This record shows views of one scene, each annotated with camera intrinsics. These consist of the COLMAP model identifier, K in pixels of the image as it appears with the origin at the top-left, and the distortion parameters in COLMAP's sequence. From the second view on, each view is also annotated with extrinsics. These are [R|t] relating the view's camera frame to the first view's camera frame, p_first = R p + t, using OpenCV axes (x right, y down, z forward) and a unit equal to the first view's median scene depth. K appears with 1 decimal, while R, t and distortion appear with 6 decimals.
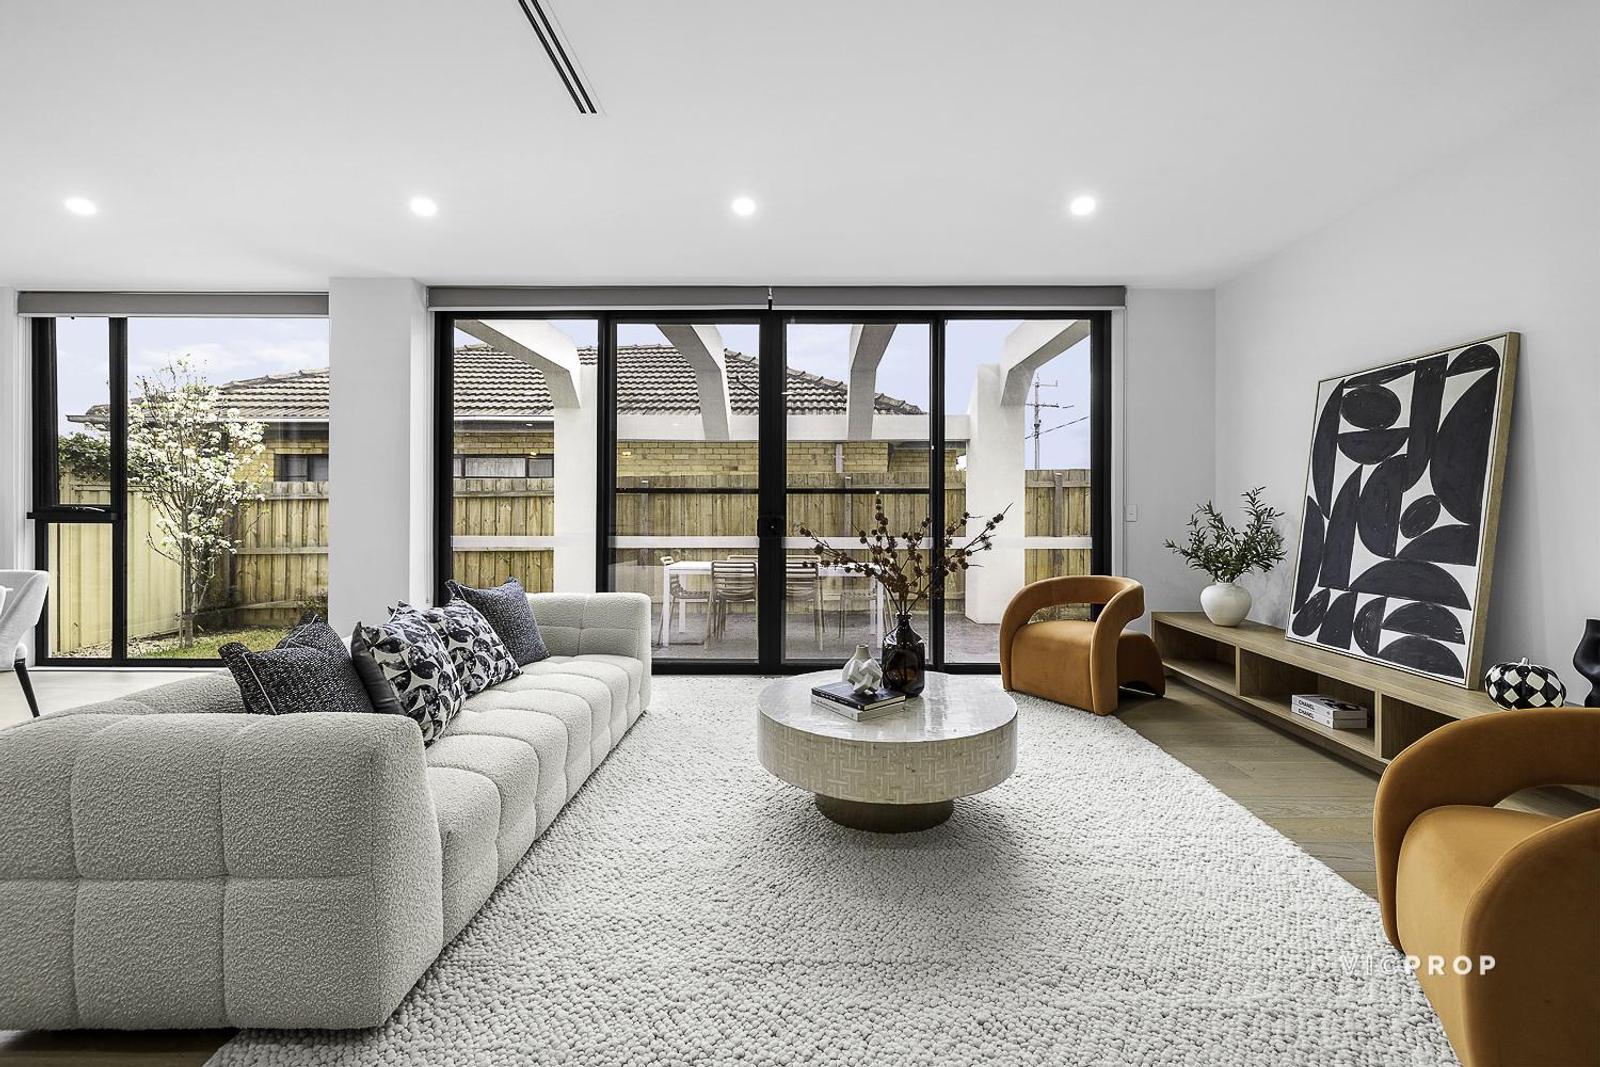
lens RADIAL K [[677.1, 0, 799.0], [0, 677.1, 516.5], [0, 0, 1]] dist [0.002329, 0.000029]
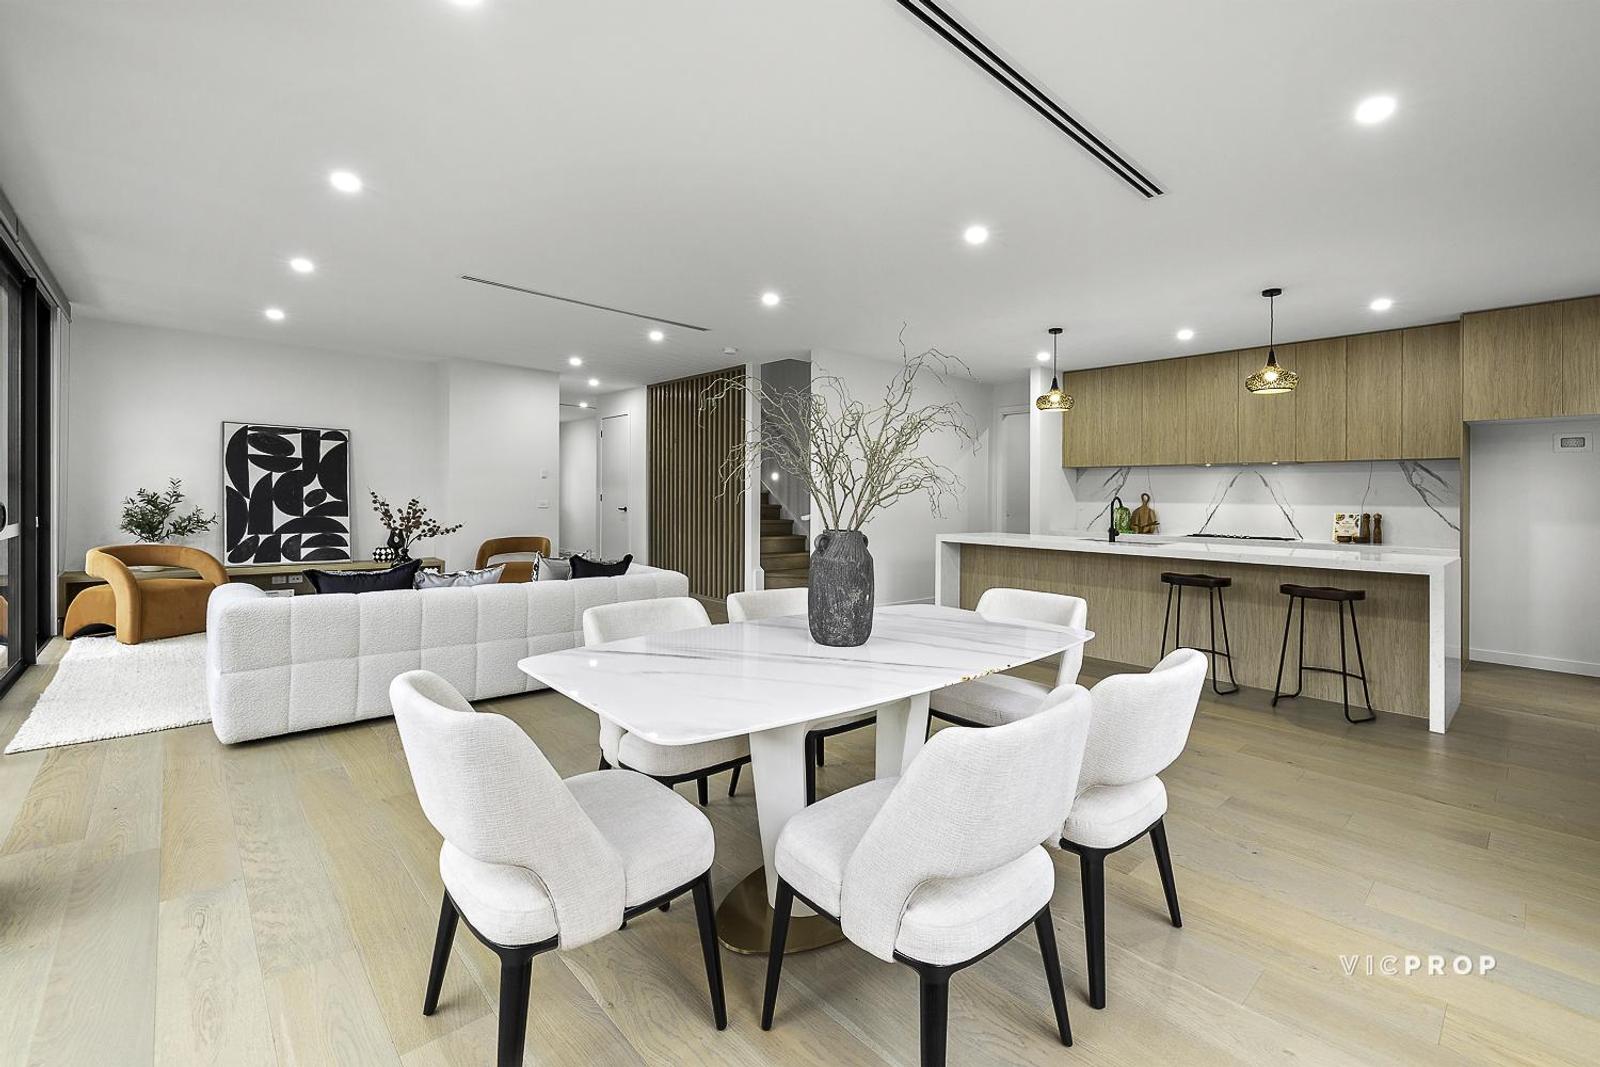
lens RADIAL K [[677.1, 0, 801.8], [0, 677.1, 490.9], [0, 0, 1]] dist [0.002329, 0.000029]
pose [[-0.669713, -0.004652, 0.742605, -1.883641], [-0.011547, 0.999925, -0.004149, -0.031985], [-0.742530, -0.011354, -0.669716, 1.268829]]
